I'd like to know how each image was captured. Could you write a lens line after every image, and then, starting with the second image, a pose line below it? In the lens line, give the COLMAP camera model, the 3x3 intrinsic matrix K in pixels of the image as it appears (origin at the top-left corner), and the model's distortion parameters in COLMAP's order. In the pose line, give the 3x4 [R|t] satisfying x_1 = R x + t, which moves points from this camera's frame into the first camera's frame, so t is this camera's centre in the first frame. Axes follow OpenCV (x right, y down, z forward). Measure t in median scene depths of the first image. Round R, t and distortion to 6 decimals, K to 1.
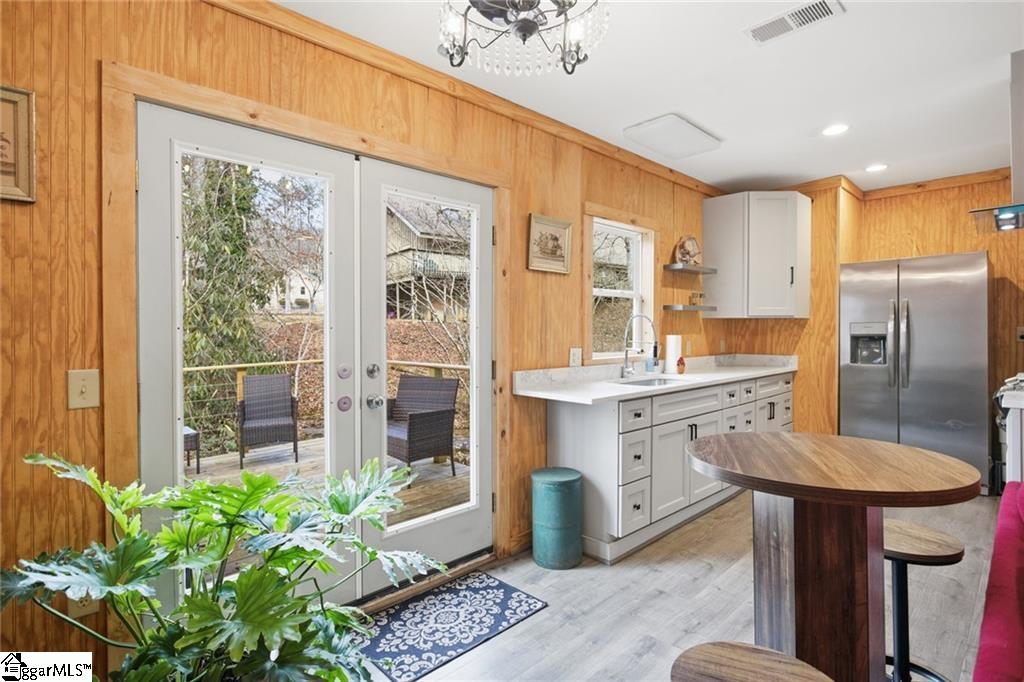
lens RADIAL K [[500.0, 0, 512.9], [0, 500.0, 334.9], [0, 0, 1]] dist [-0.004624, 0.001316]
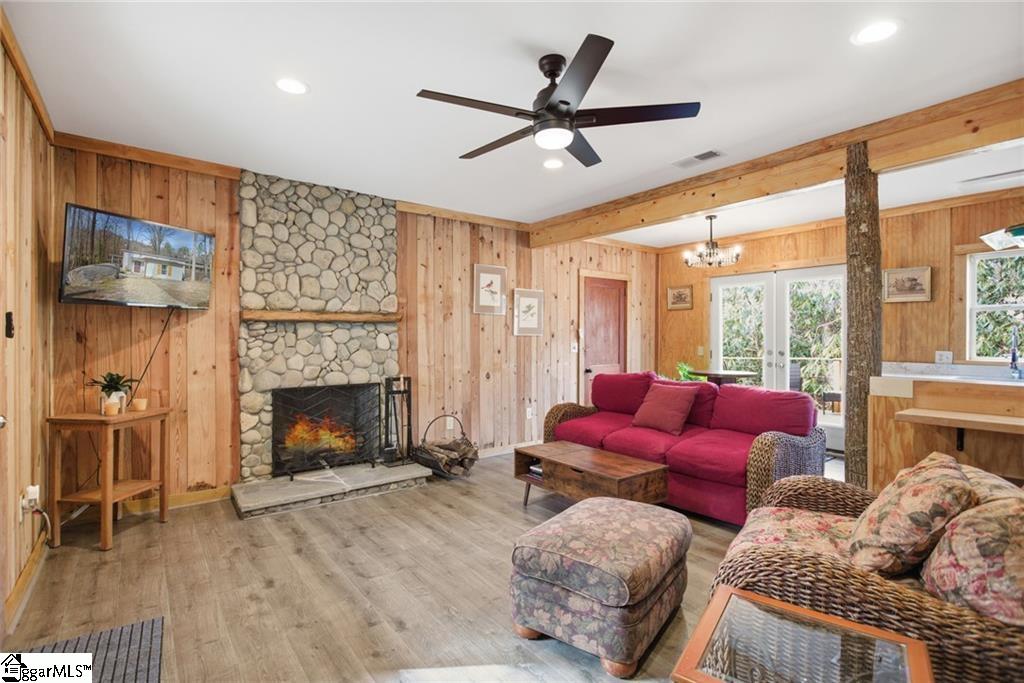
lens RADIAL K [[500.0, 0, 506.7], [0, 500.0, 337.0], [0, 0, 1]] dist [-0.004624, 0.001316]
pose [[-0.104742, 0.004685, -0.994488, 1.312709], [-0.008652, 0.999947, 0.005622, -0.008047], [0.994462, 0.009193, -0.104695, -0.072863]]
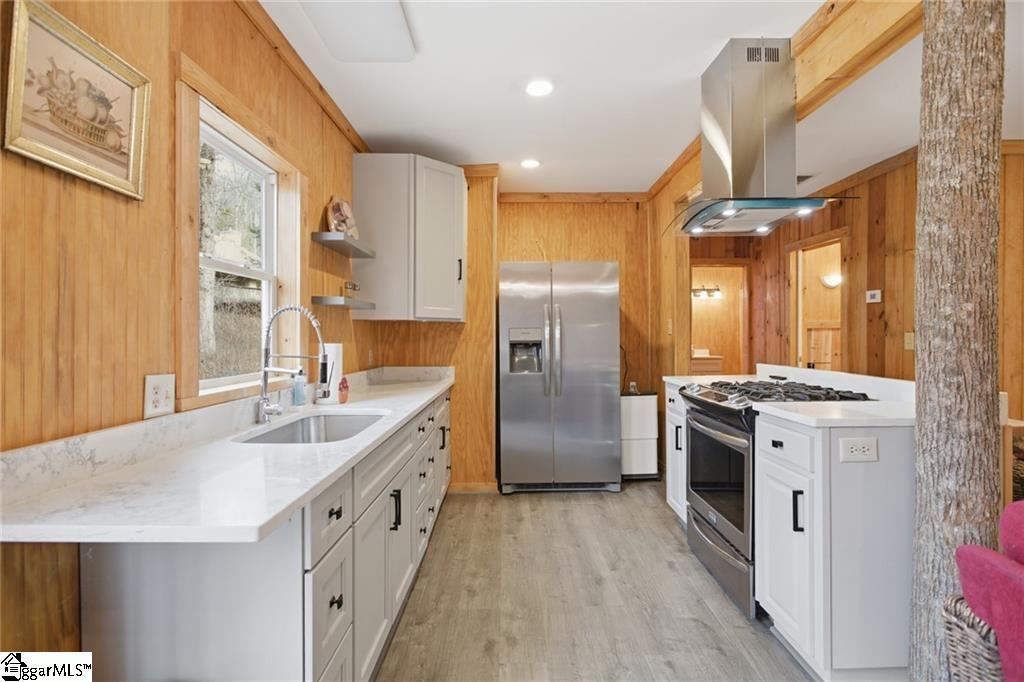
lens RADIAL K [[500.0, 0, 506.5], [0, 500.0, 341.7], [0, 0, 1]] dist [-0.004624, 0.001316]
pose [[0.693564, -0.007021, 0.720361, 0.016420], [0.010461, 0.999945, -0.000325, 0.000878], [-0.720319, 0.007761, 0.693599, 0.371745]]
